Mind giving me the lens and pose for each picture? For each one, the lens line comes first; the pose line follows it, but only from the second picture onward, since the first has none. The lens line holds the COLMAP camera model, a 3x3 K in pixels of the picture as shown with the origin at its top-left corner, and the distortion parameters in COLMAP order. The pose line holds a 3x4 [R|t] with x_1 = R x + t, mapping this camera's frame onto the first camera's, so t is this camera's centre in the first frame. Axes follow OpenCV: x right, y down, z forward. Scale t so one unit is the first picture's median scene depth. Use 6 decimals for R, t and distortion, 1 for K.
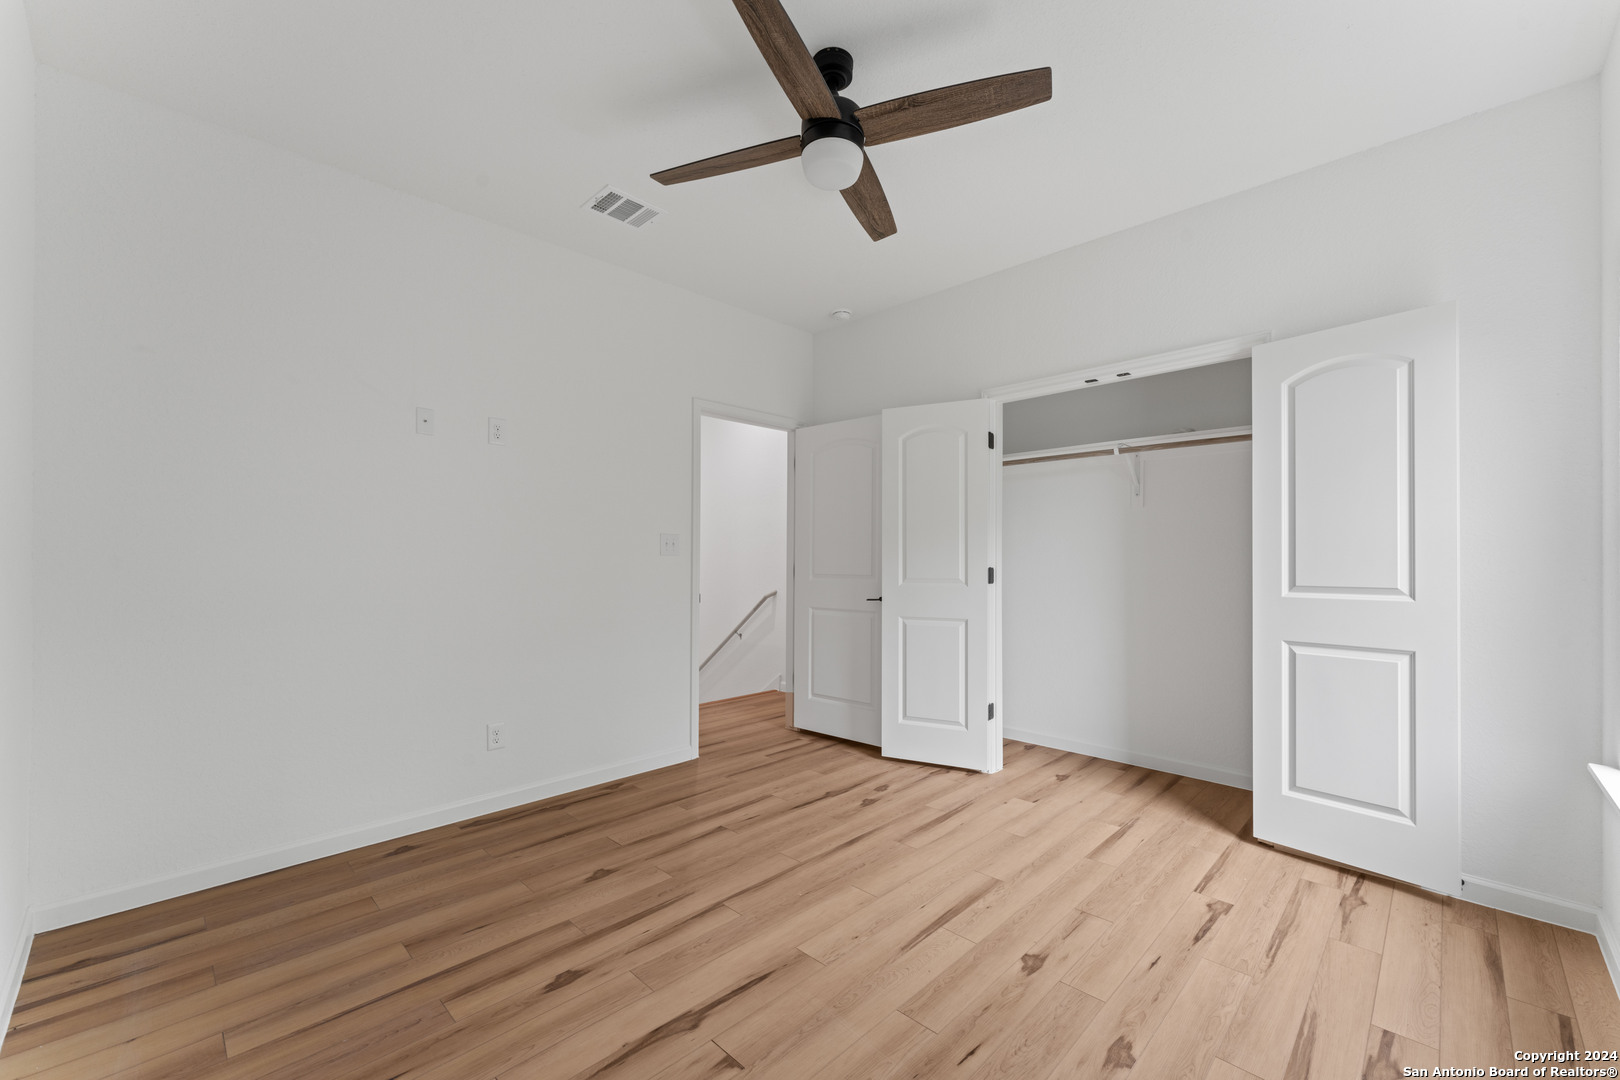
lens RADIAL K [[661.6, 0, 841.2], [0, 661.6, 552.4], [0, 0, 1]] dist [0.001969, -0.000408]
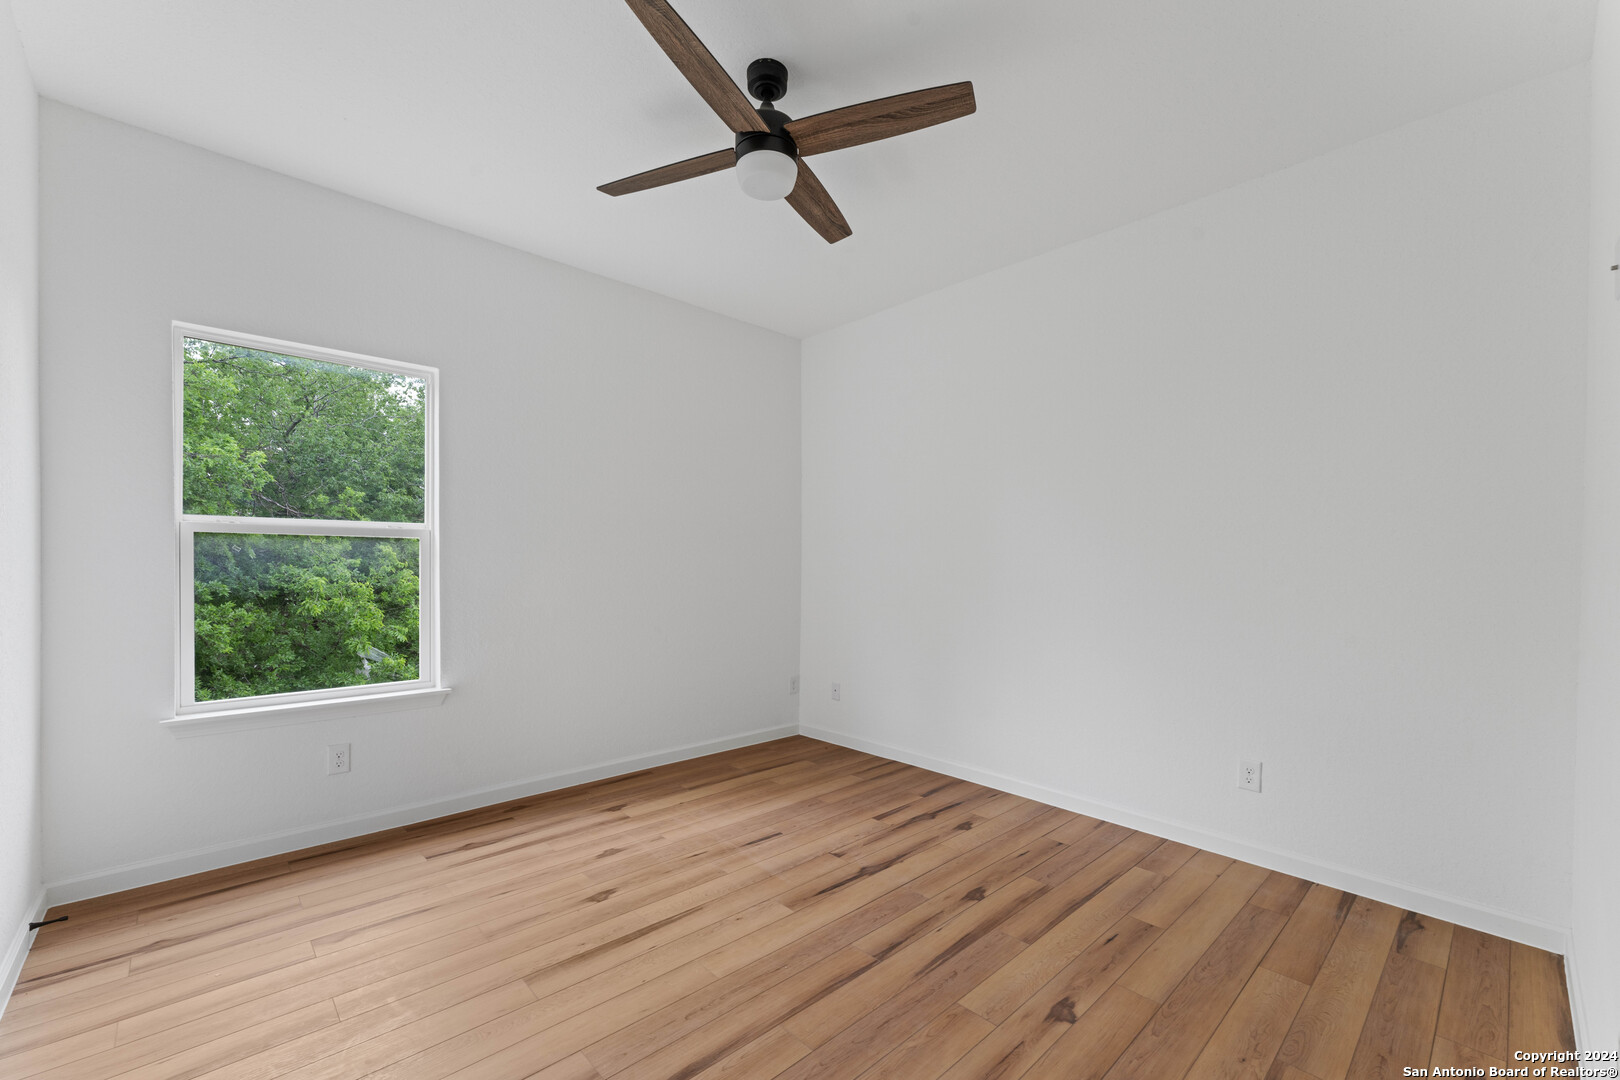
lens RADIAL K [[661.6, 0, 841.2], [0, 661.6, 552.4], [0, 0, 1]] dist [0.001969, -0.000408]
pose [[-0.999386, -0.010780, 0.033343, -0.165349], [-0.011773, 0.999489, -0.029724, 0.018760], [-0.033005, -0.030098, -0.999002, 1.989020]]
